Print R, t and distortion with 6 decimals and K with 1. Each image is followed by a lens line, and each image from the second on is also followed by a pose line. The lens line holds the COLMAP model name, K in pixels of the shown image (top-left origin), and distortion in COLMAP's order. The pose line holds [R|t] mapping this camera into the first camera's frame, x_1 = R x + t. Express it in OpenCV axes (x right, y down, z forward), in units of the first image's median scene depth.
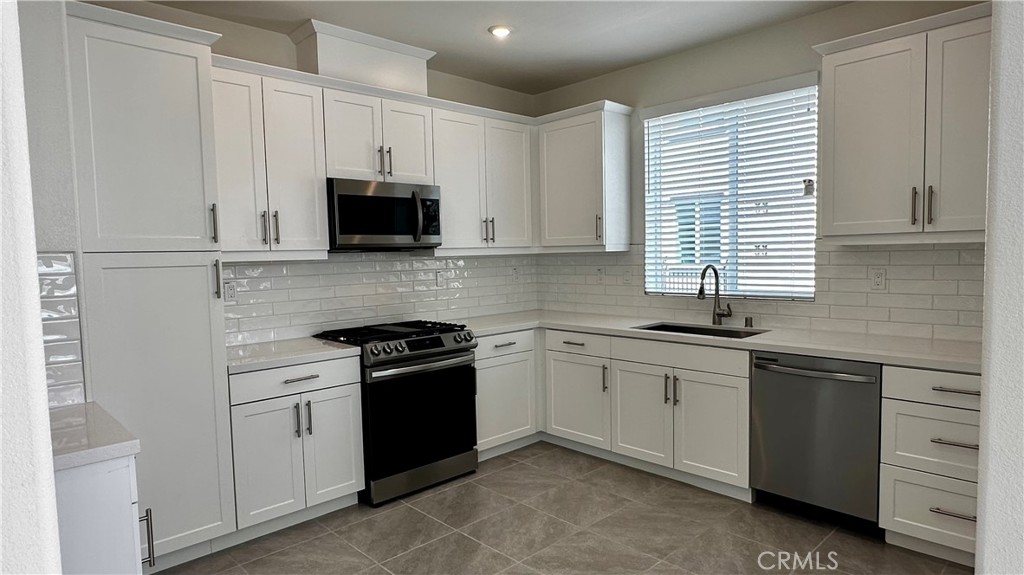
lens RADIAL K [[595.8, 0, 512.0], [0, 595.8, 289.7], [0, 0, 1]] dist [0.000828, -0.000008]
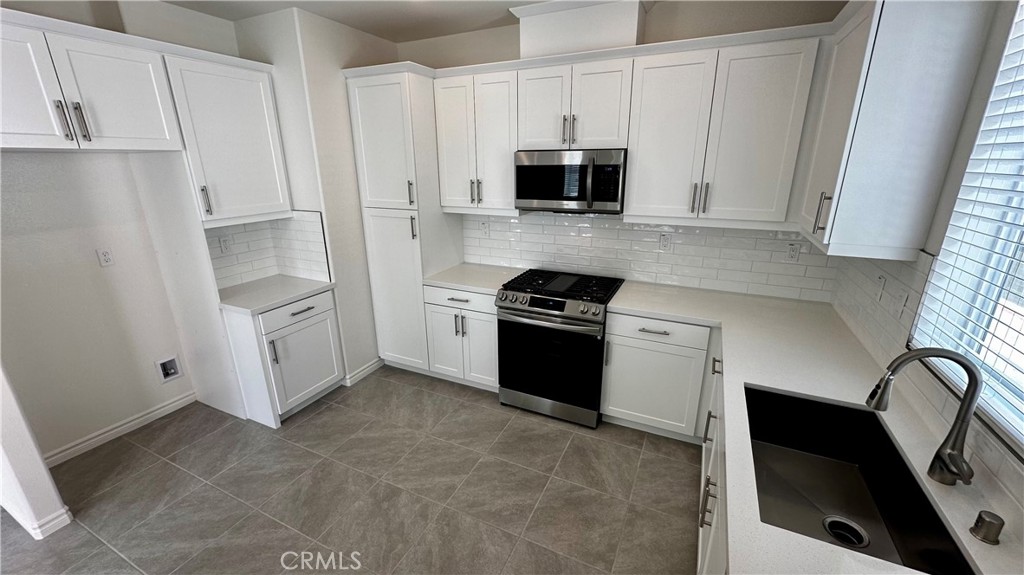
lens RADIAL K [[405.8, 0, 512.3], [0, 405.8, 288.4], [0, 0, 1]] dist [-0.001242, -0.000014]
pose [[0.354202, 0.298618, -0.886210, 0.501814], [-0.060412, 0.952974, 0.296969, -0.160765], [0.933216, -0.051649, 0.355586, 0.661564]]
